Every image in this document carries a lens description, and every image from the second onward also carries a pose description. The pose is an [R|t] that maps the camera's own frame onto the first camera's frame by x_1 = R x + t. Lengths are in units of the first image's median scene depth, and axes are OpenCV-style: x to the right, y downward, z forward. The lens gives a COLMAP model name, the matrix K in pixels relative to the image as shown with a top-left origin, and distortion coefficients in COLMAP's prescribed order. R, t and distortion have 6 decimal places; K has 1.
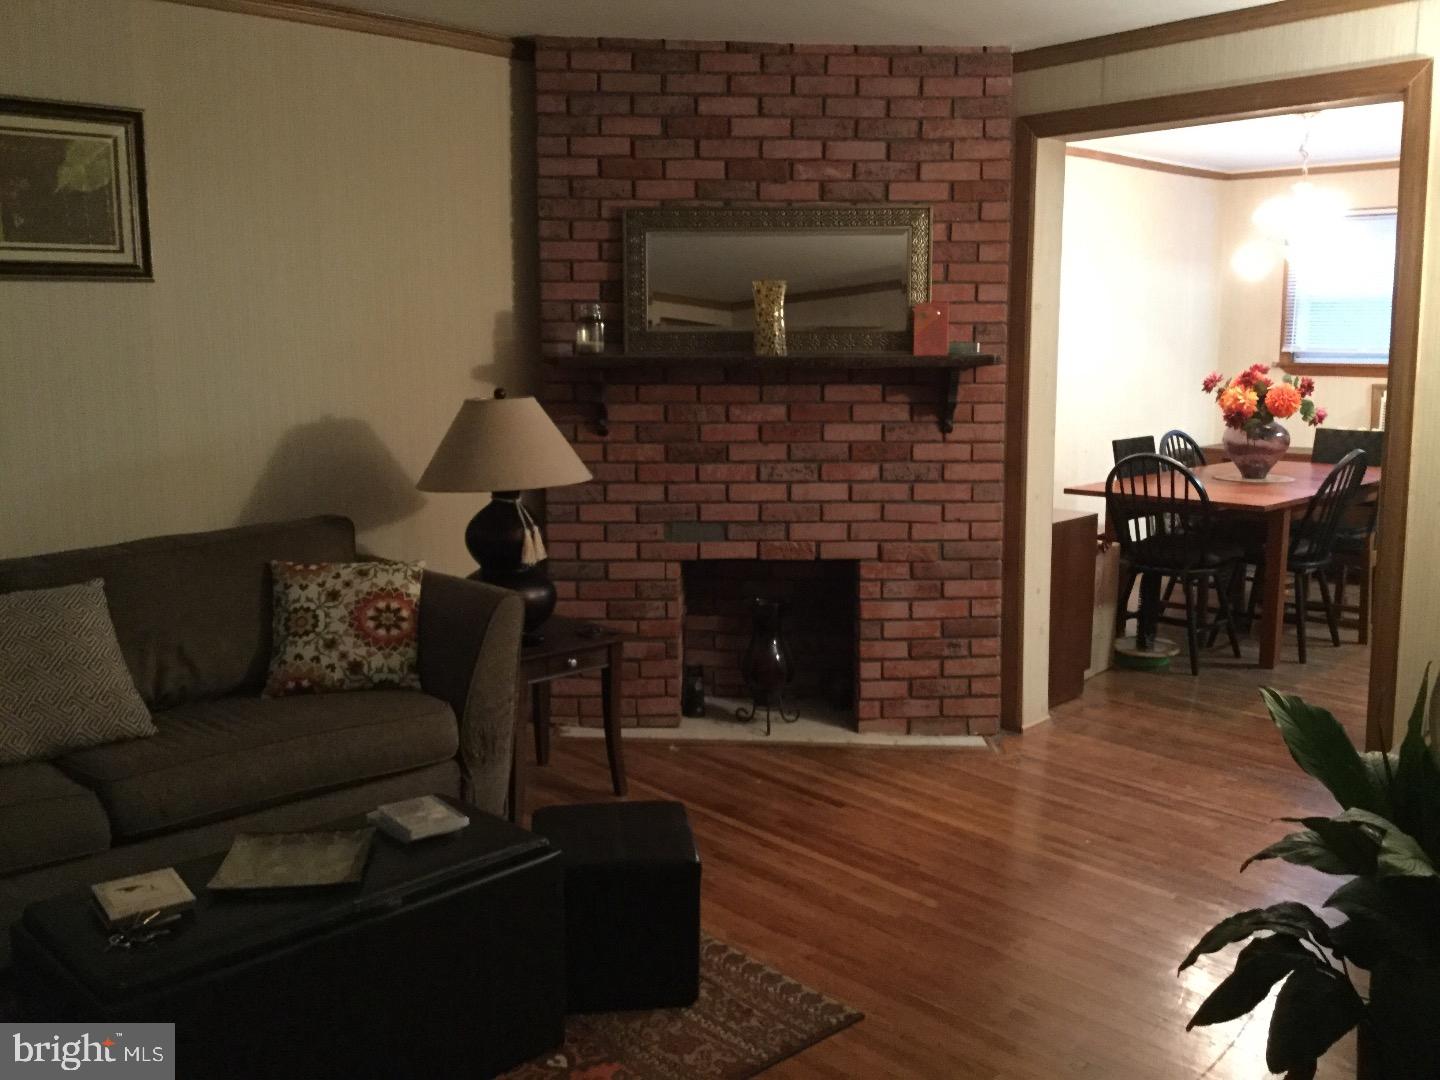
lens RADIAL K [[1315.7, 0, 720.0], [0, 1315.7, 540.0], [0, 0, 1]] dist [-0.004216, -0.002247]
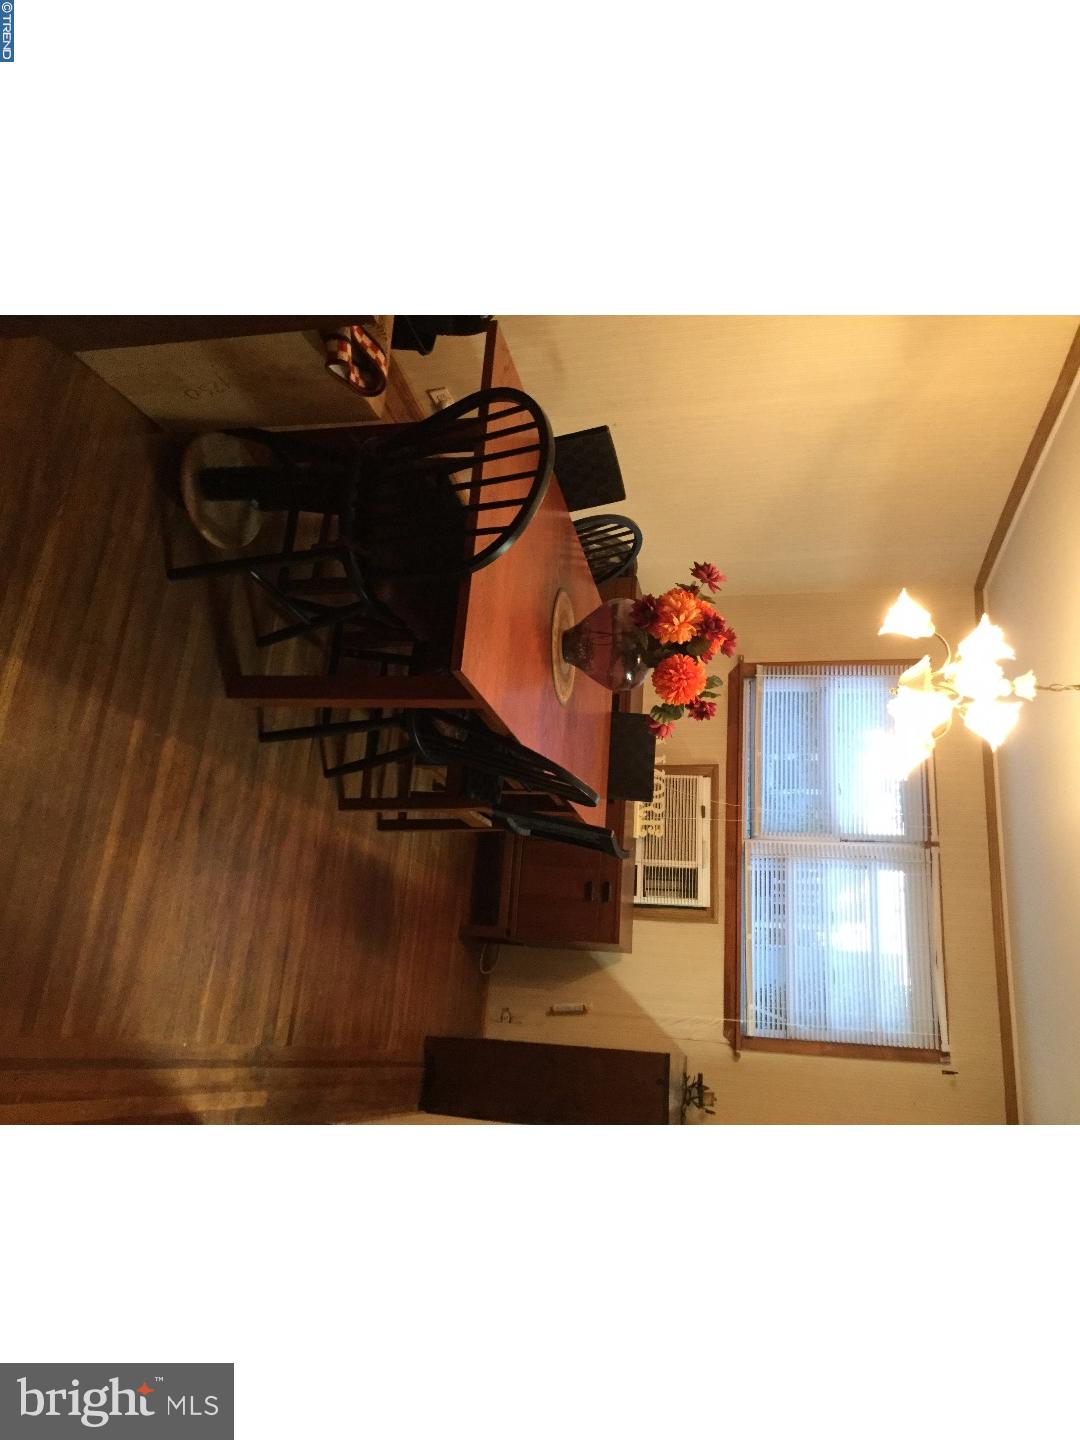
lens RADIAL K [[1008.3, 0, 540.0], [0, 1008.3, 720.0], [0, 0, 1]] dist [0.068877, 0.000060]
pose [[0.094878, 0.895448, 0.434938, 0.217654], [-0.994351, 0.064364, 0.084397, -0.076840], [0.047579, -0.440488, 0.896497, 0.528446]]
